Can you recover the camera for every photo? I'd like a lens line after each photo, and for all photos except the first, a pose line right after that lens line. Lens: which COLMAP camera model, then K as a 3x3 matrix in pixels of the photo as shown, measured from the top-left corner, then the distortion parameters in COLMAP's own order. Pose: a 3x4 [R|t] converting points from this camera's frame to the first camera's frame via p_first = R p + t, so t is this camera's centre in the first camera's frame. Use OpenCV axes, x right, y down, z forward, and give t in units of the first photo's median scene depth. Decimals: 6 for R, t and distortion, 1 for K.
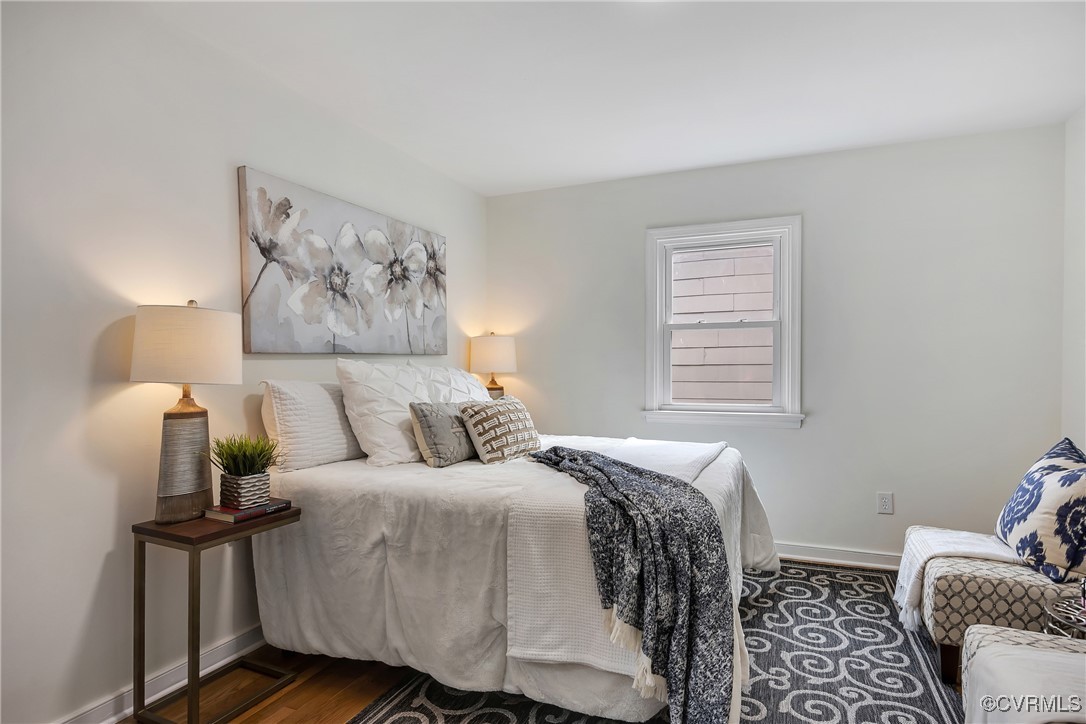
lens RADIAL K [[572.5, 0, 550.0], [0, 572.5, 373.1], [0, 0, 1]] dist [-0.002552, -0.001023]
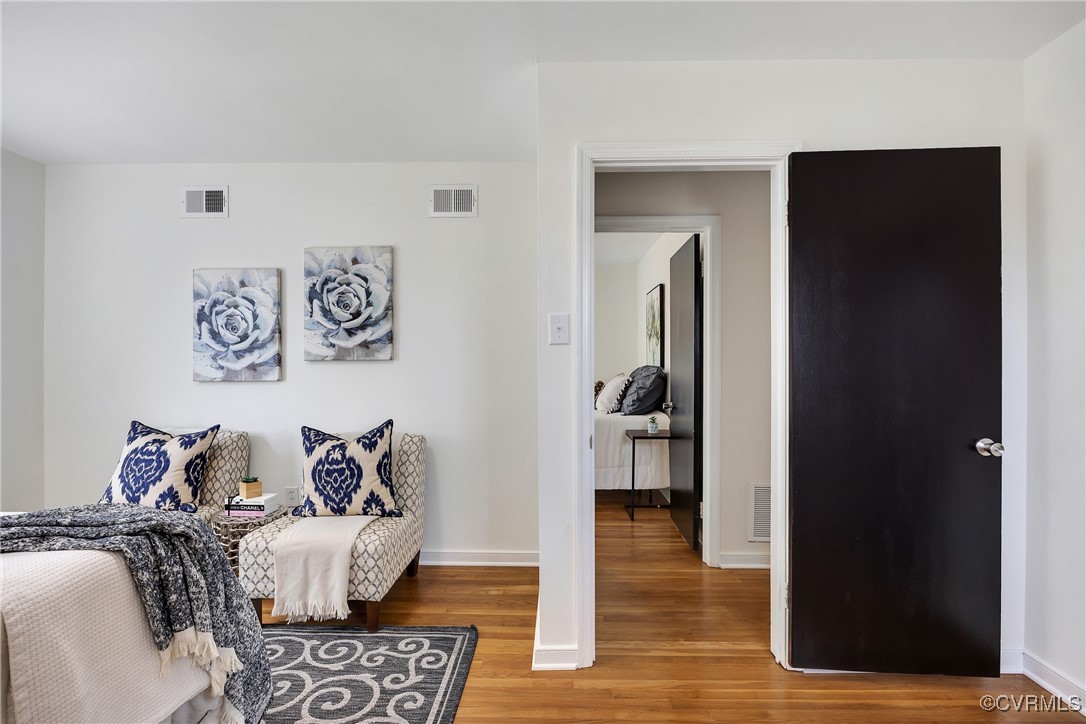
lens RADIAL K [[519.9, 0, 543.5], [0, 519.9, 362.5], [0, 0, 1]] dist [-0.014793, -0.000331]
pose [[-0.348056, 0.004681, 0.937462, -0.685928], [0.010230, 0.999947, -0.001195, -0.017207], [-0.937418, 0.009175, -0.348086, 0.586480]]
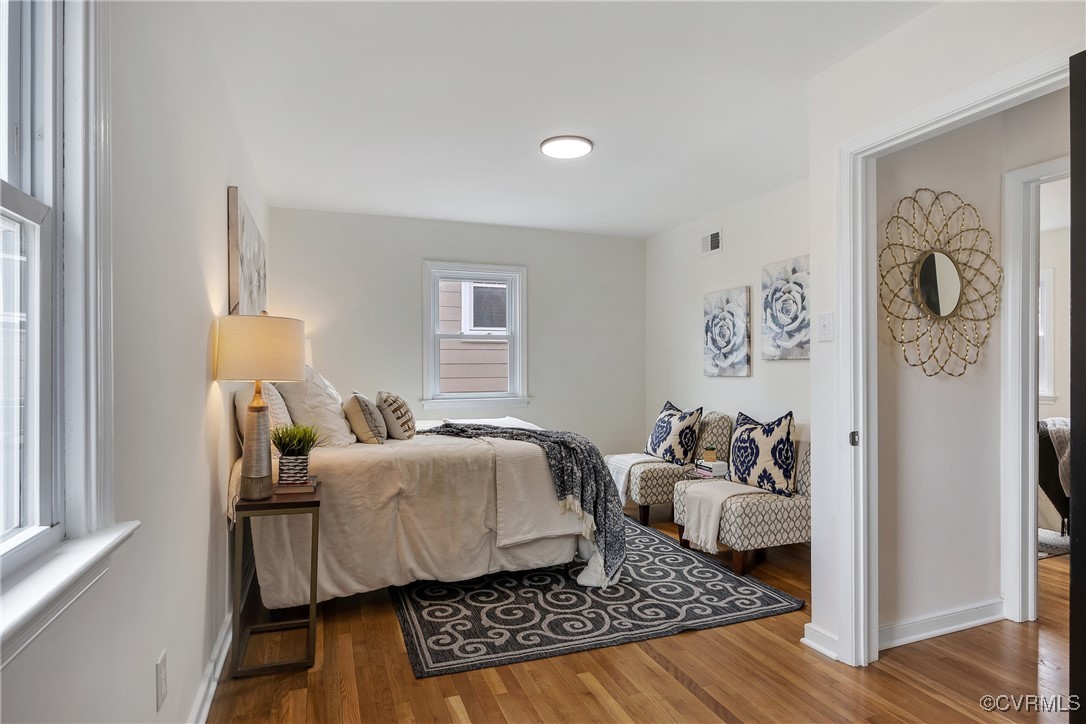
lens RADIAL K [[572.5, 0, 544.9], [0, 572.5, 361.7], [0, 0, 1]] dist [-0.002552, -0.001023]
pose [[0.731855, 0.005401, 0.681439, -0.952596], [0.007137, 0.999853, -0.015590, 0.000501], [-0.681423, 0.016273, 0.731709, -0.241562]]
